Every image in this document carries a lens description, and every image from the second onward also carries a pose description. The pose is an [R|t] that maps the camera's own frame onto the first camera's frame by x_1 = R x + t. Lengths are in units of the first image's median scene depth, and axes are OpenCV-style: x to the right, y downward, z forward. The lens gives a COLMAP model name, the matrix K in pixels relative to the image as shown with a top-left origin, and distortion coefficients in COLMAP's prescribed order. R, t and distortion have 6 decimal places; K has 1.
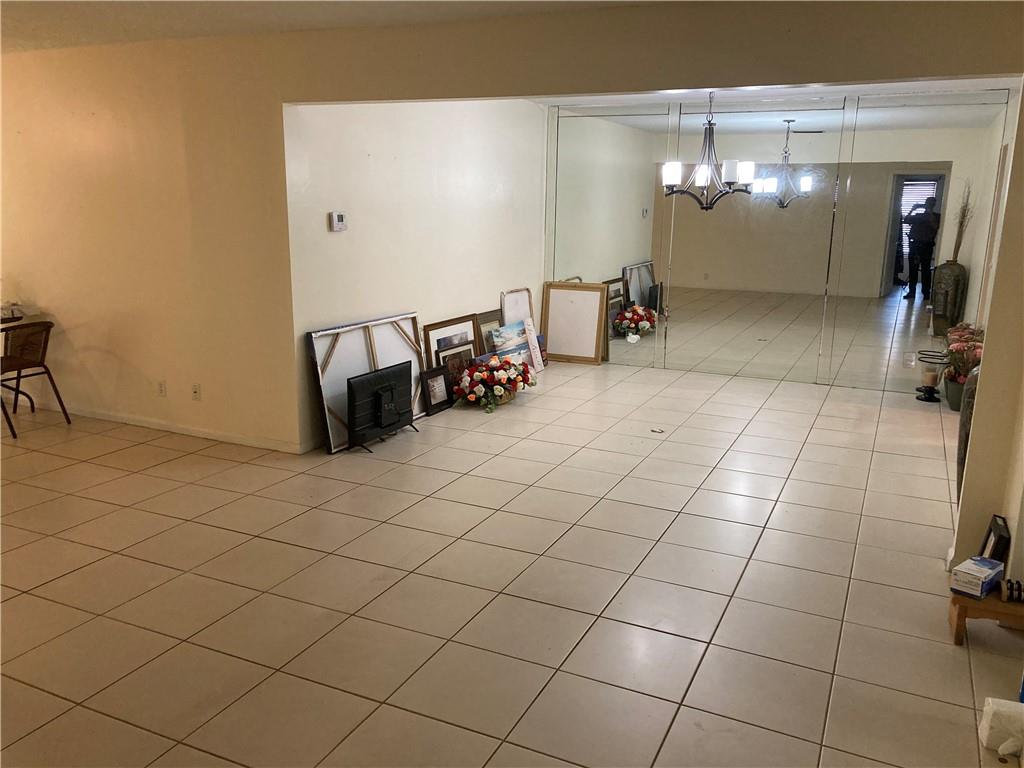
lens RADIAL K [[841.0, 0, 512.2], [0, 841.0, 384.2], [0, 0, 1]] dist [0.016218, 0.019327]
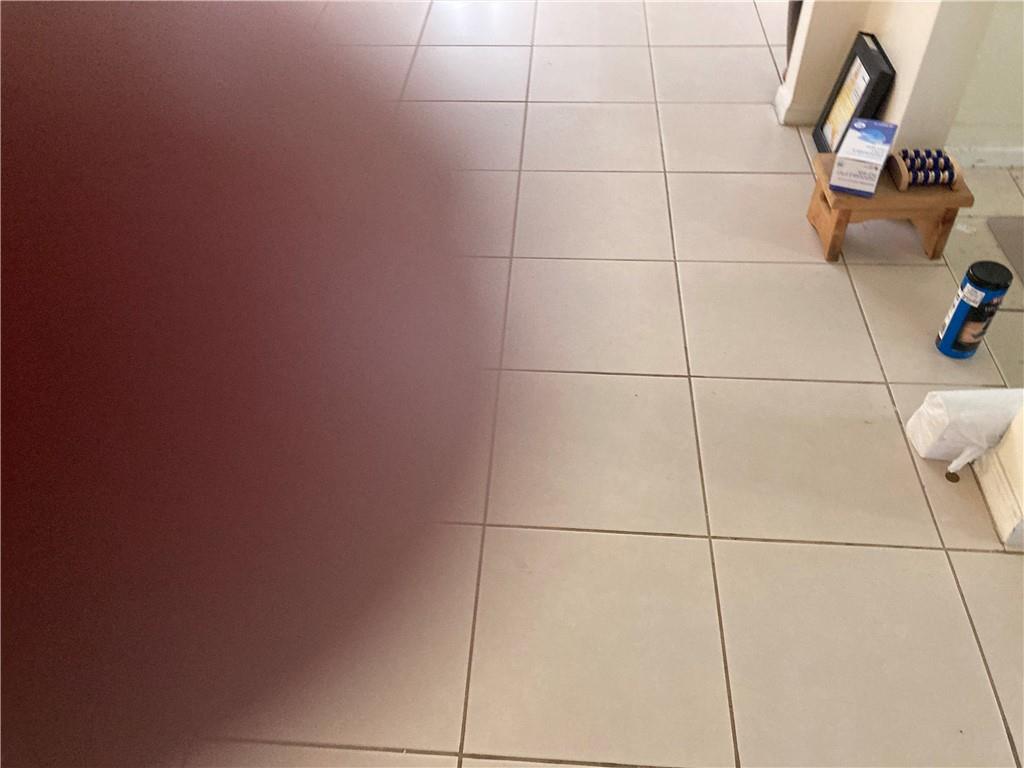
lens RADIAL K [[841.0, 0, 511.7], [0, 841.0, 383.7], [0, 0, 1]] dist [0.016218, 0.019327]
pose [[0.925407, -0.300624, 0.230752, 0.097392], [0.126097, 0.818447, 0.560575, -0.028865], [-0.357381, -0.489663, 0.795304, 0.501800]]
